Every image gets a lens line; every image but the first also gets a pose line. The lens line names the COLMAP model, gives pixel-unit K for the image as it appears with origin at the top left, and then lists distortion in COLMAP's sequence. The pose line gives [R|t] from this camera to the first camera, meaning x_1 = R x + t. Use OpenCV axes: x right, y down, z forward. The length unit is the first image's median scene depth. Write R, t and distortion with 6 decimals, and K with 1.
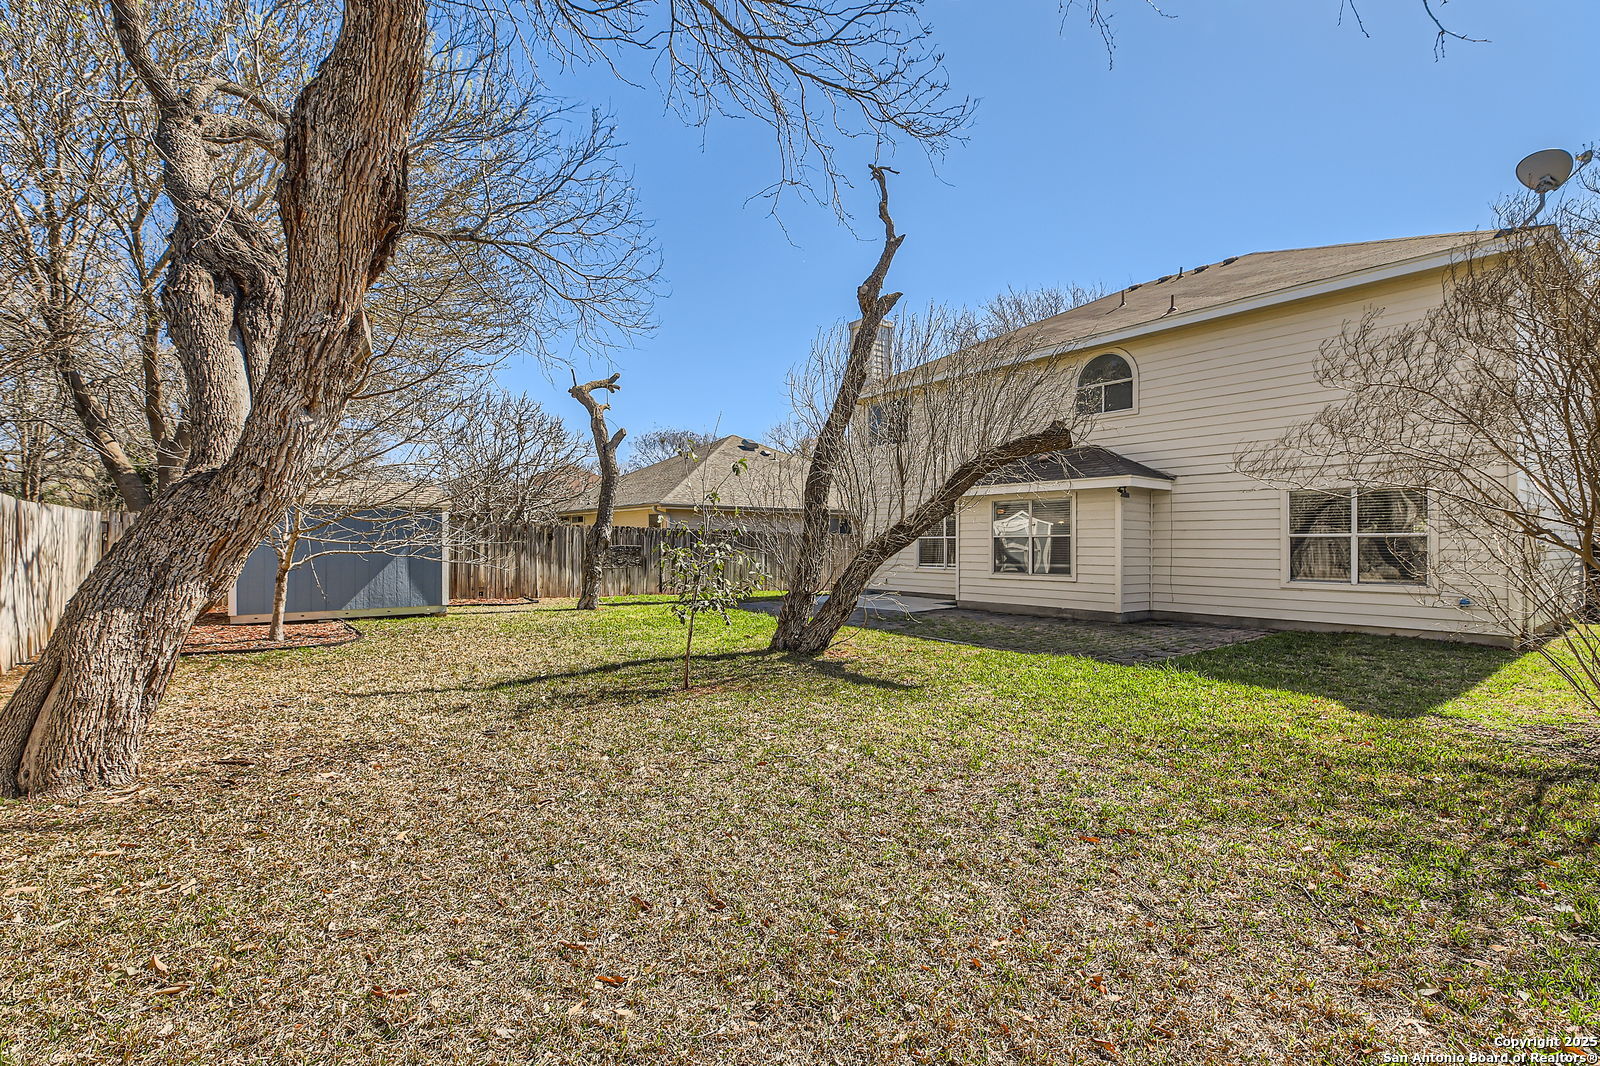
lens RADIAL K [[731.5, 0, 802.9], [0, 731.5, 540.8], [0, 0, 1]] dist [-0.002001, 0.000356]
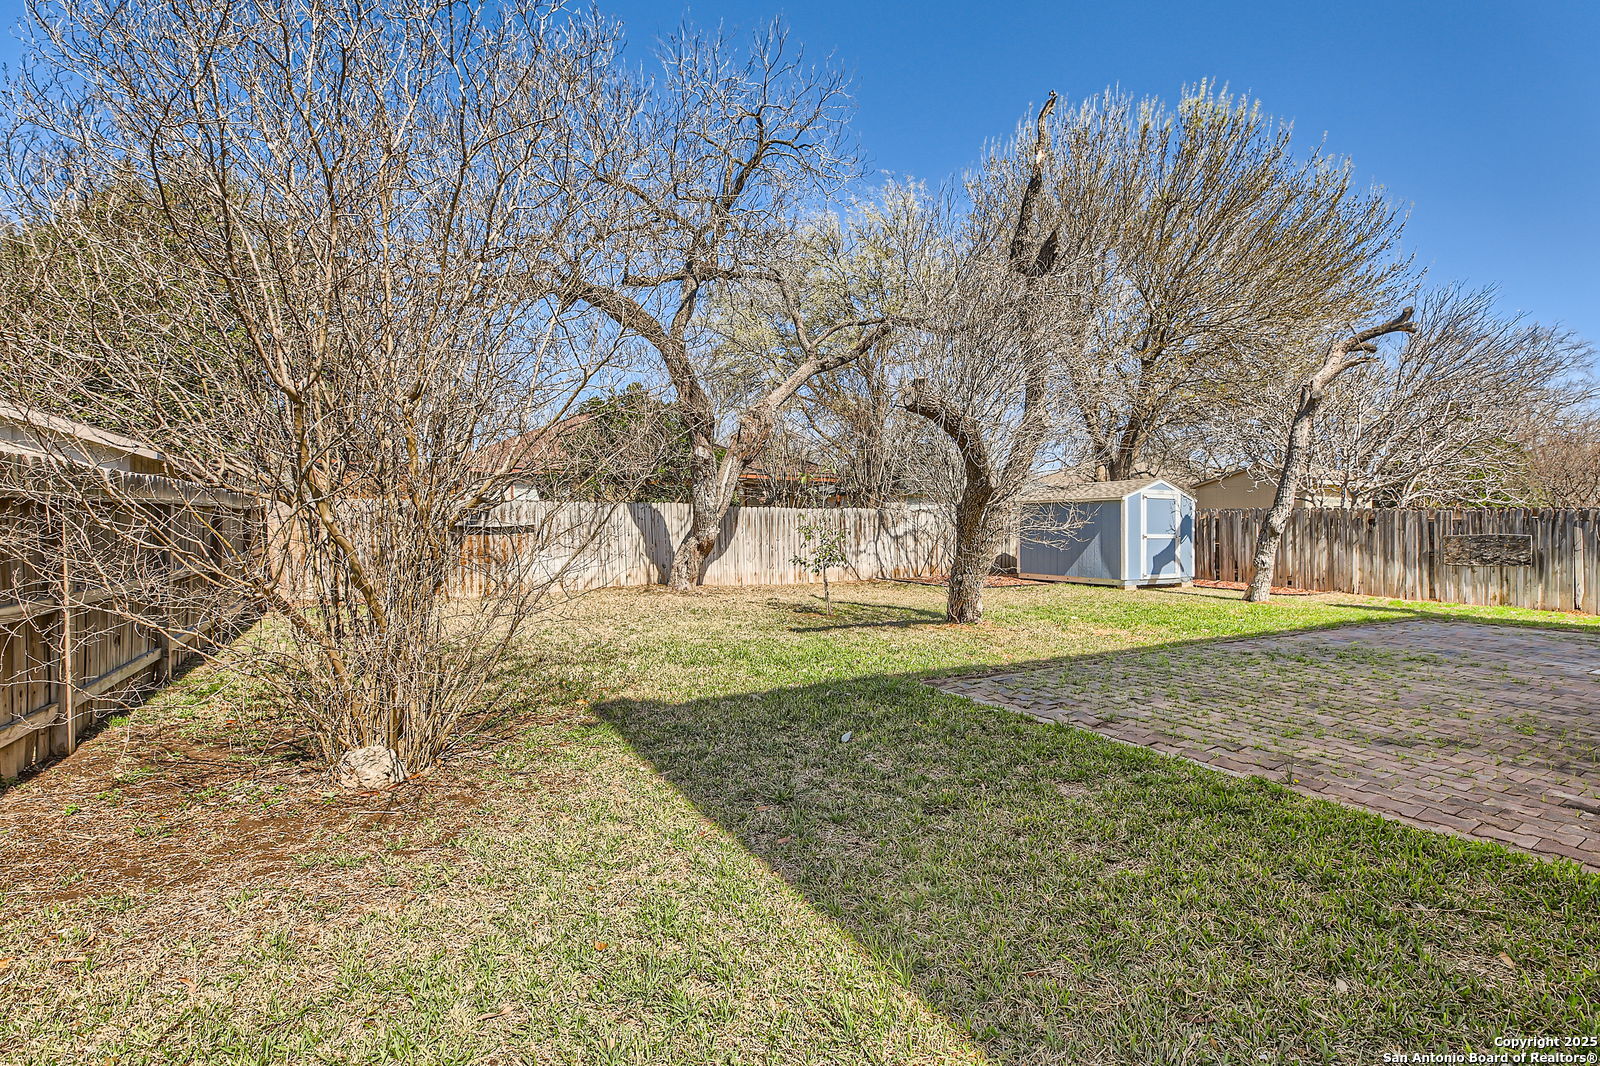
lens RADIAL K [[731.5, 0, 802.9], [0, 731.5, 540.8], [0, 0, 1]] dist [-0.002001, 0.000356]
pose [[-0.145980, 0.015145, -0.989172, 0.581643], [-0.004730, 0.999861, 0.016006, 0.004638], [0.989276, 0.007016, -0.145888, 0.479965]]
